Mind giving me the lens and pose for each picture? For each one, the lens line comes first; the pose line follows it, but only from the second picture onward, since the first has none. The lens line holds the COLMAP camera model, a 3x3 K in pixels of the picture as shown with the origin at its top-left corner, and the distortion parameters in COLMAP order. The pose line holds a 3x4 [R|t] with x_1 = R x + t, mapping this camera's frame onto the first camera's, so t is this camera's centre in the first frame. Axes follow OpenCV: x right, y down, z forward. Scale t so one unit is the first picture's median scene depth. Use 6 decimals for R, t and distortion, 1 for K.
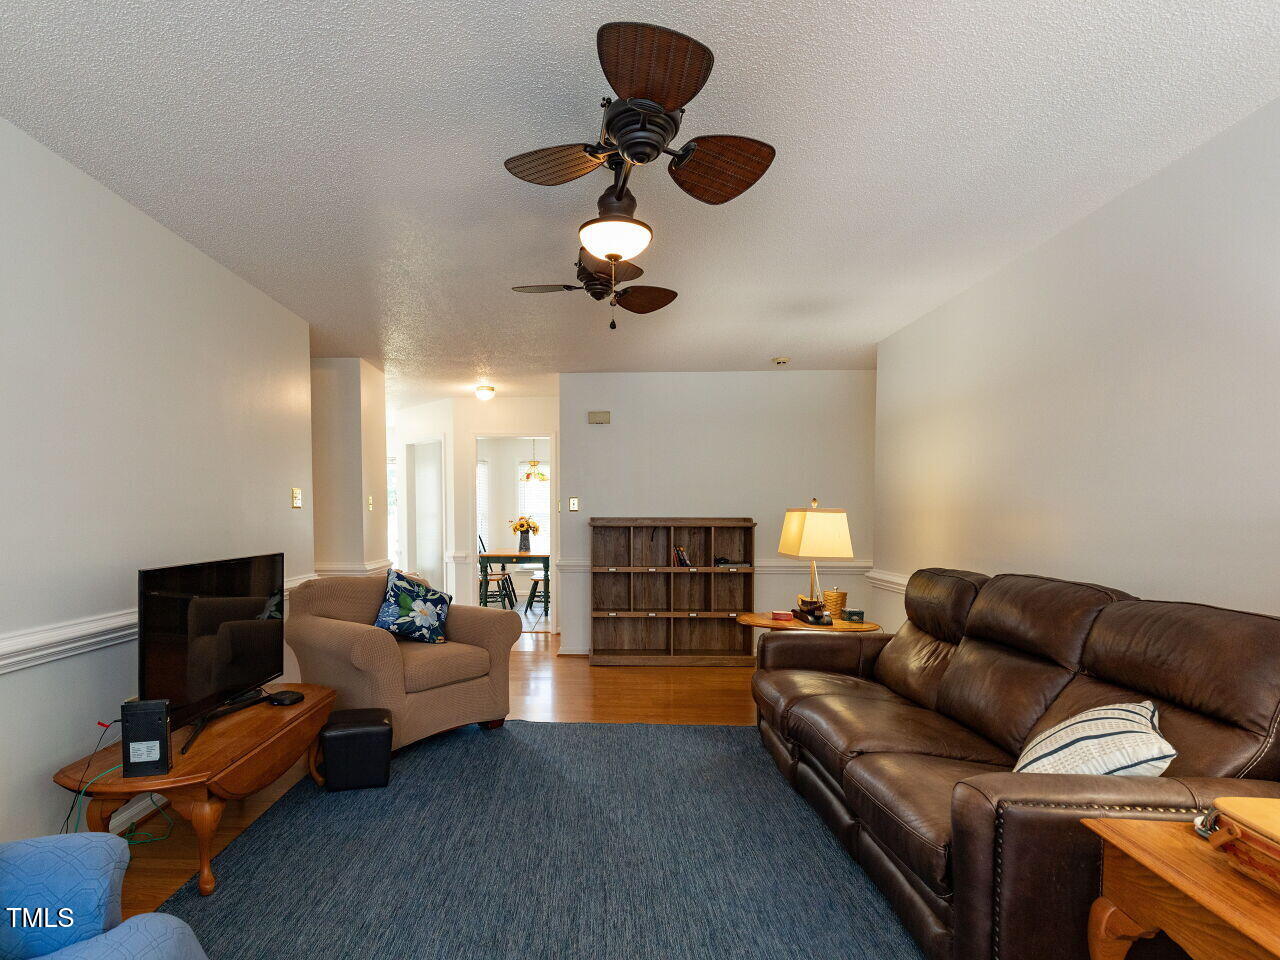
lens RADIAL K [[567.1, 0, 640.8], [0, 567.1, 474.1], [0, 0, 1]] dist [0.002654, -0.000097]
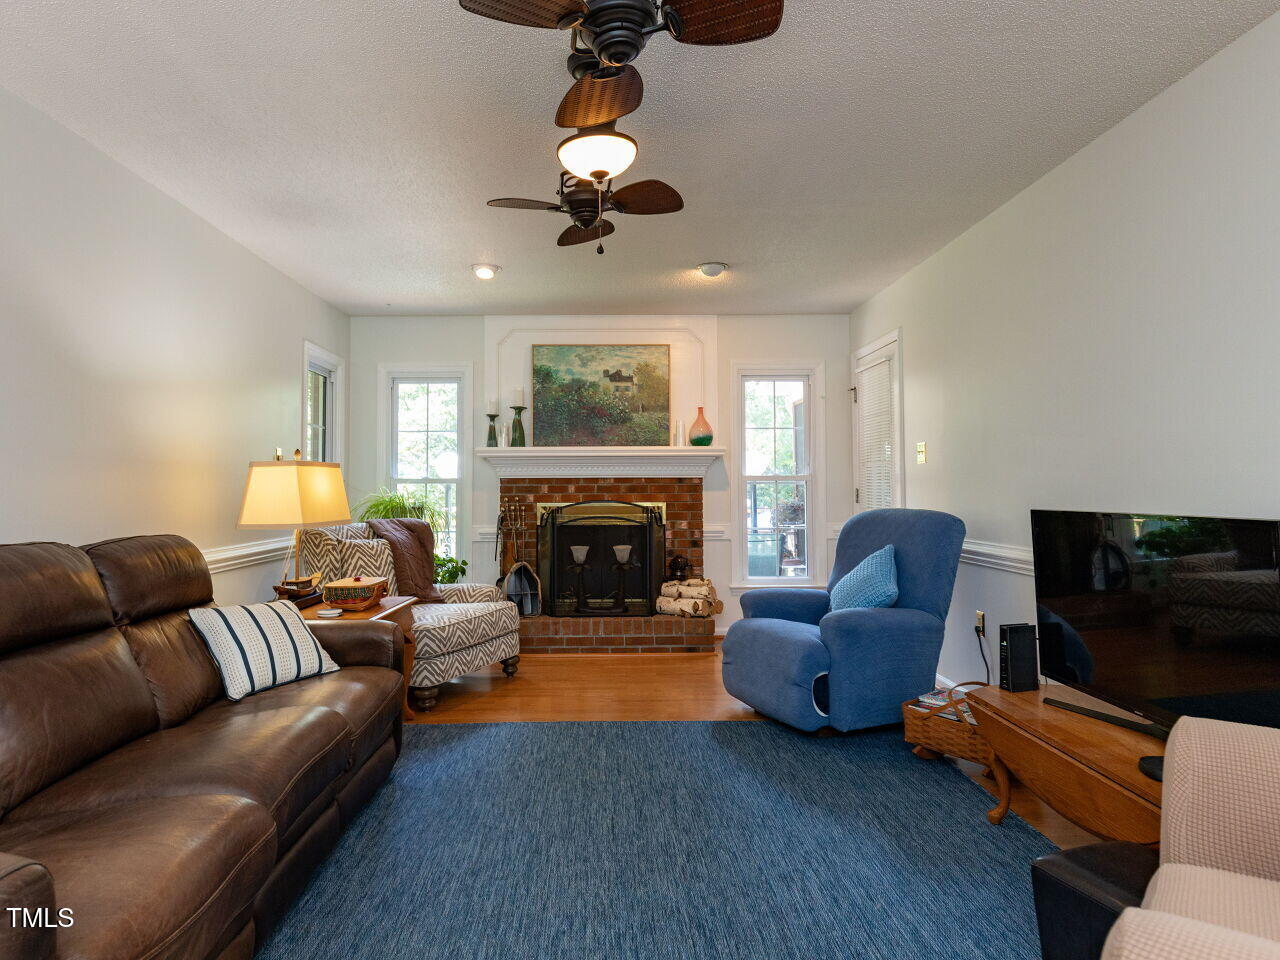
lens RADIAL K [[567.1, 0, 640.8], [0, 567.1, 474.1], [0, 0, 1]] dist [0.002654, -0.000097]
pose [[-0.999797, 0.007376, 0.018741, -0.126188], [0.005607, 0.995673, -0.092754, 0.179744], [-0.019344, -0.092630, -0.995513, 1.917257]]
